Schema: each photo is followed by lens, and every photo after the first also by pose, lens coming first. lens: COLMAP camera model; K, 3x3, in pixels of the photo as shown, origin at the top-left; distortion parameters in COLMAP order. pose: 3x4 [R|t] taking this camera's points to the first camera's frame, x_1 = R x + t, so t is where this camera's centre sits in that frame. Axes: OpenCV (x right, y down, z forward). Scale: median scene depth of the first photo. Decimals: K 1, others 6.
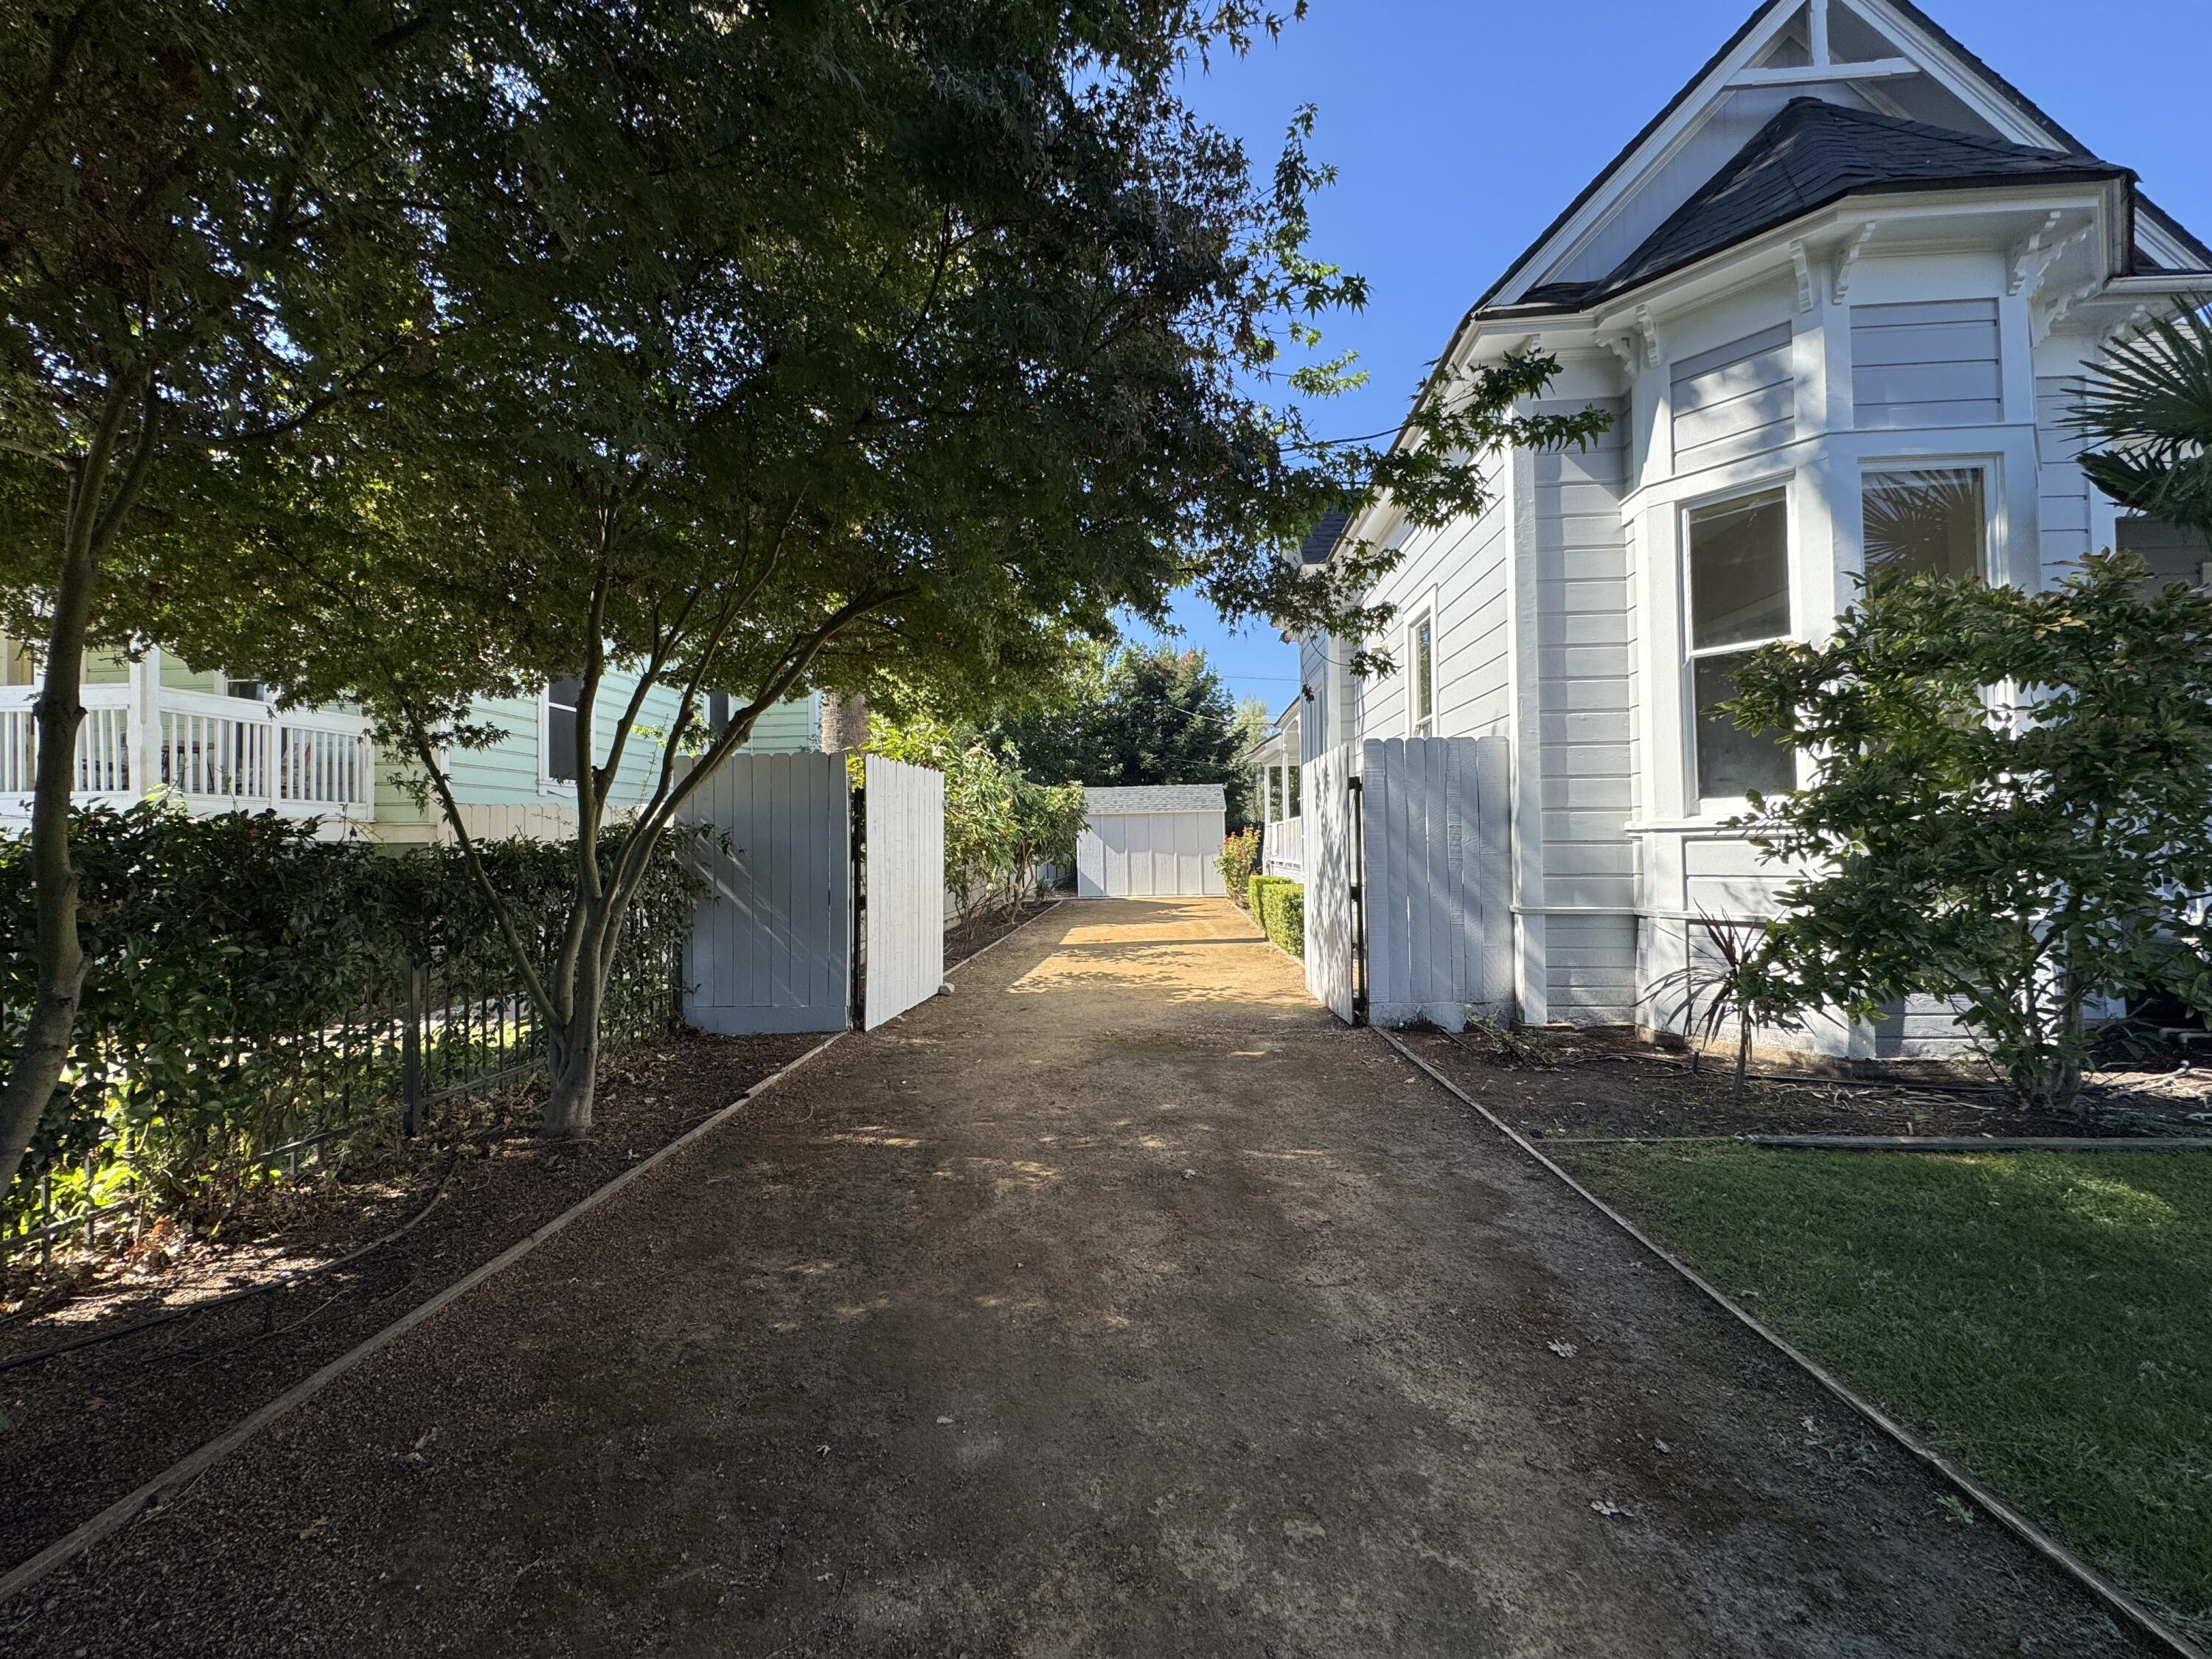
lens RADIAL K [[881.5, 0, 1099.5], [0, 881.5, 825.1], [0, 0, 1]] dist [-0.002618, 0.000051]
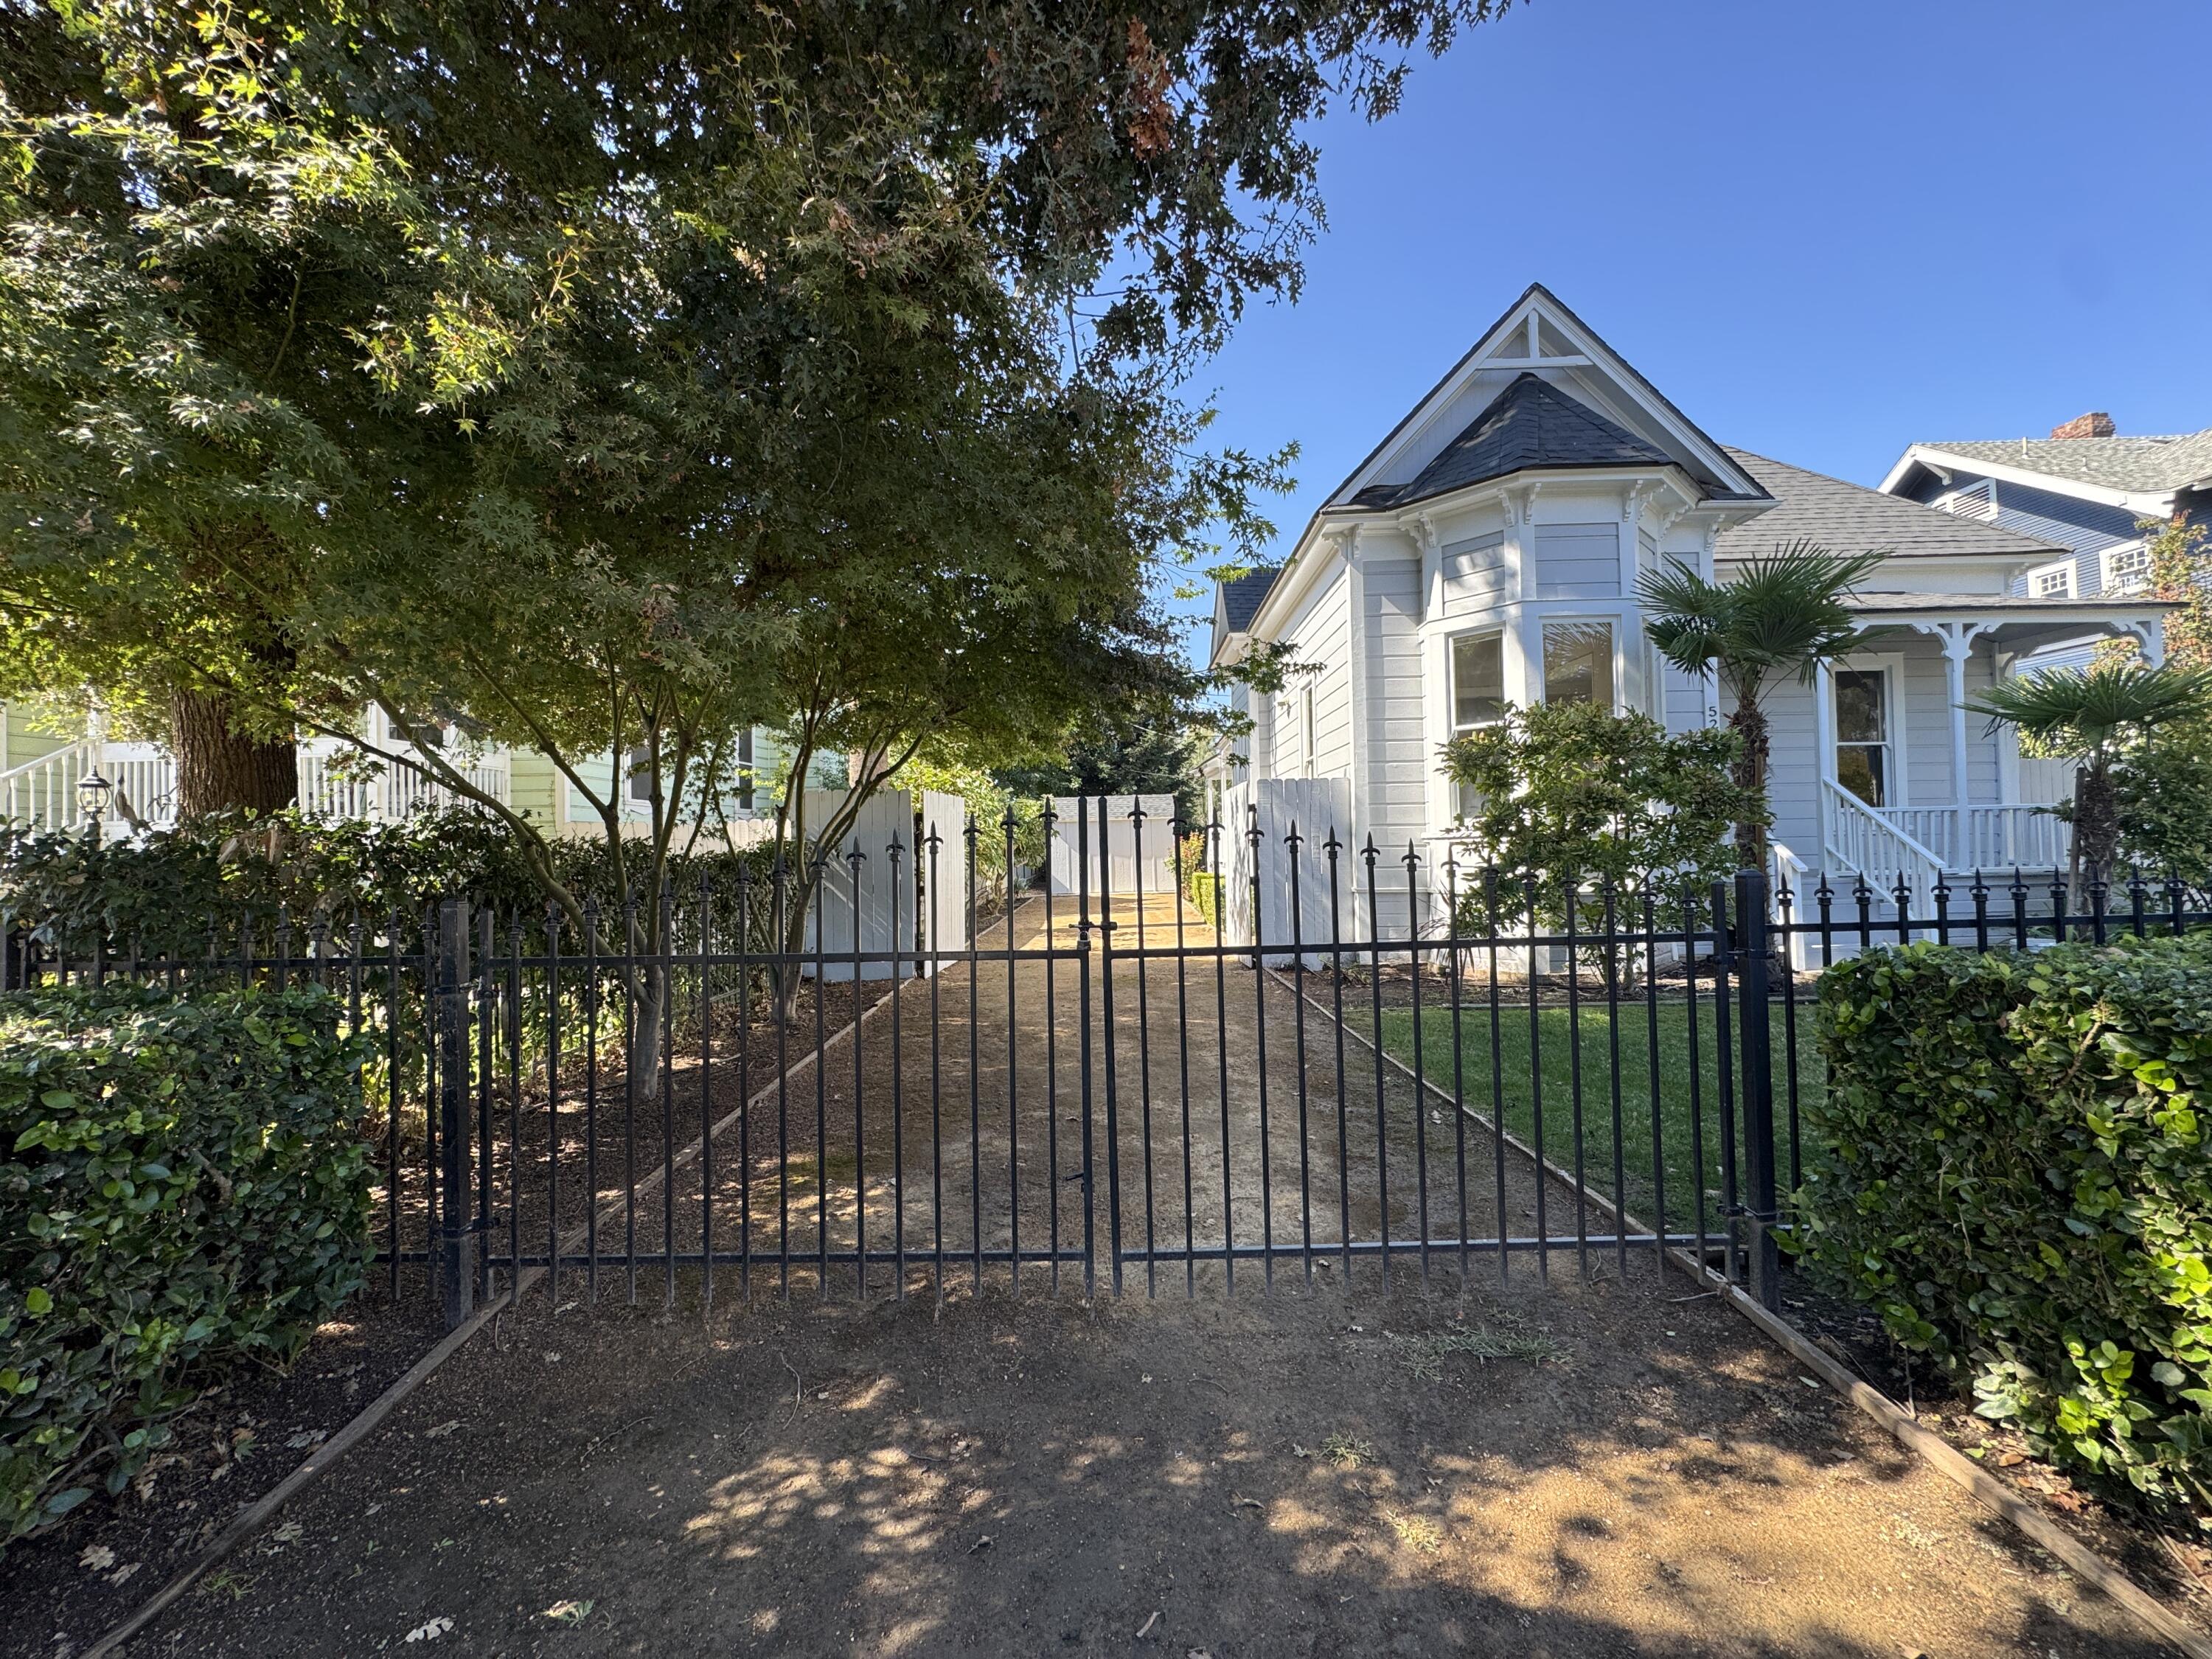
lens RADIAL K [[881.5, 0, 1111.5], [0, 881.5, 827.6], [0, 0, 1]] dist [-0.002618, 0.000051]
pose [[0.997831, -0.006823, 0.065477, -0.053433], [0.006810, 0.999977, 0.000429, -0.017535], [-0.065479, 0.000018, 0.997854, -0.519766]]
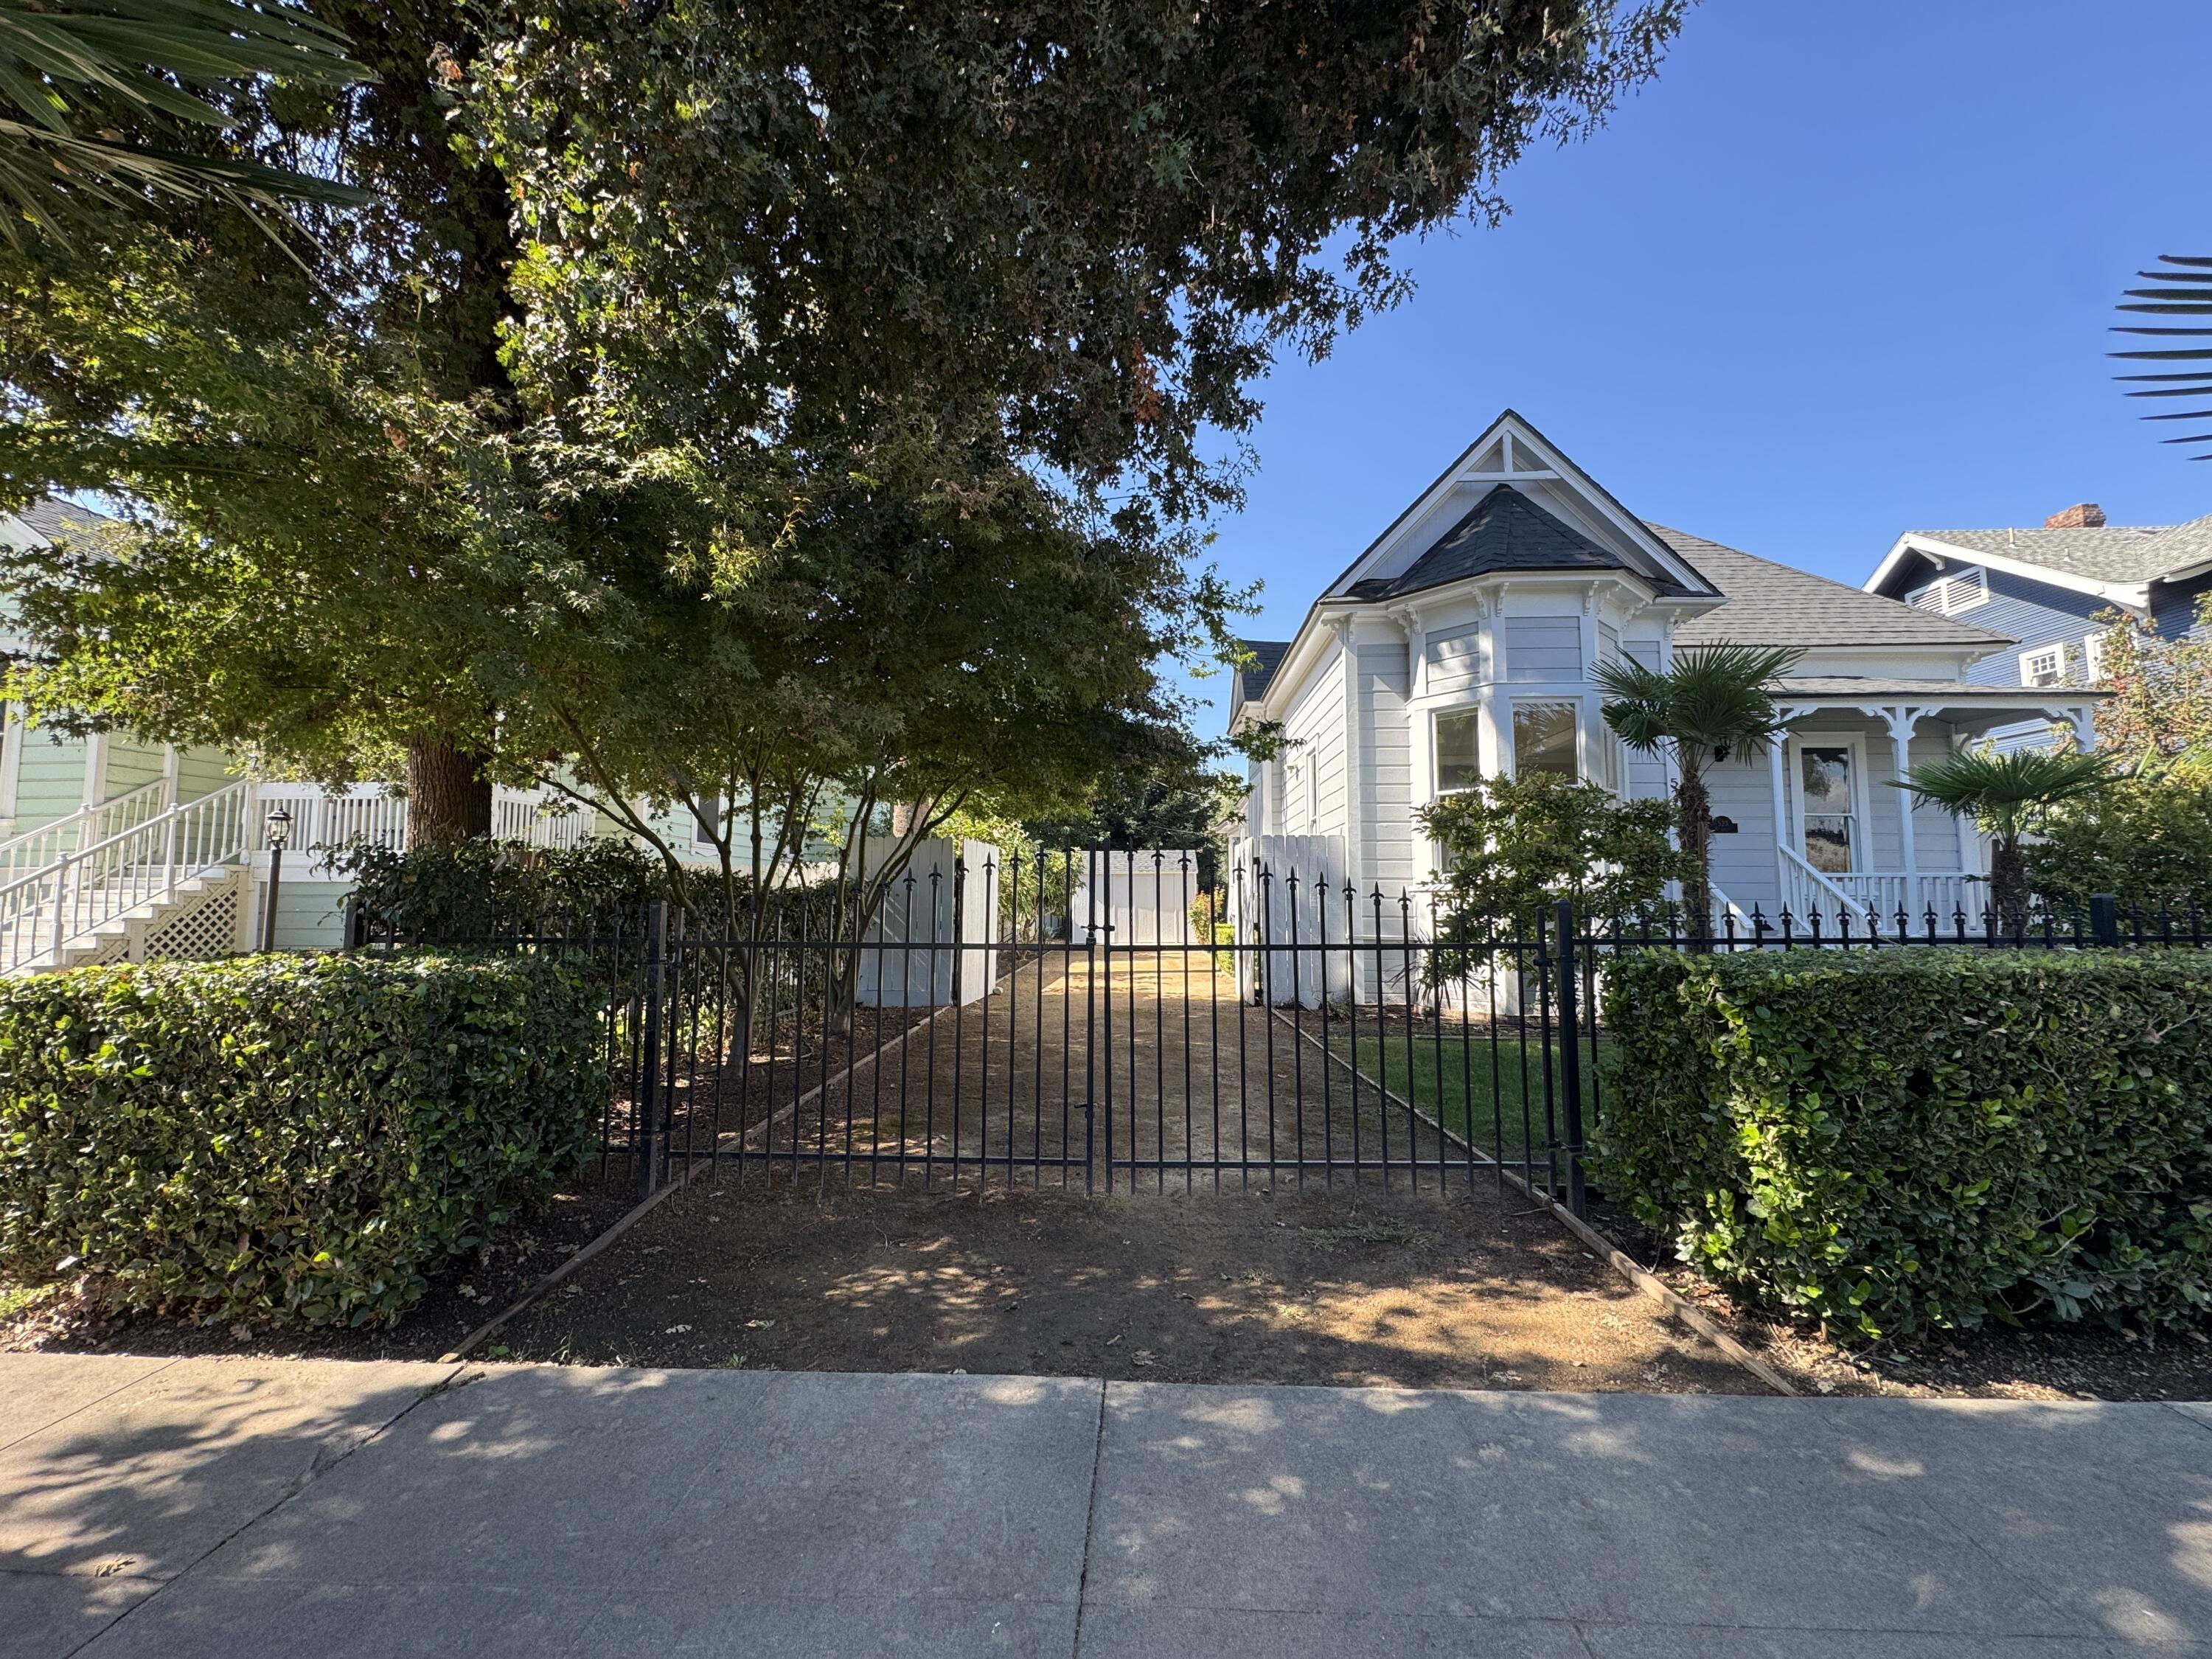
lens RADIAL K [[881.5, 0, 1119.0], [0, 881.5, 831.2], [0, 0, 1]] dist [-0.002618, 0.000051]
pose [[0.998999, 0.018118, 0.040910, -0.046255], [-0.015677, 0.998122, -0.059218, -0.000528], [-0.041907, 0.058518, 0.997406, -0.711937]]
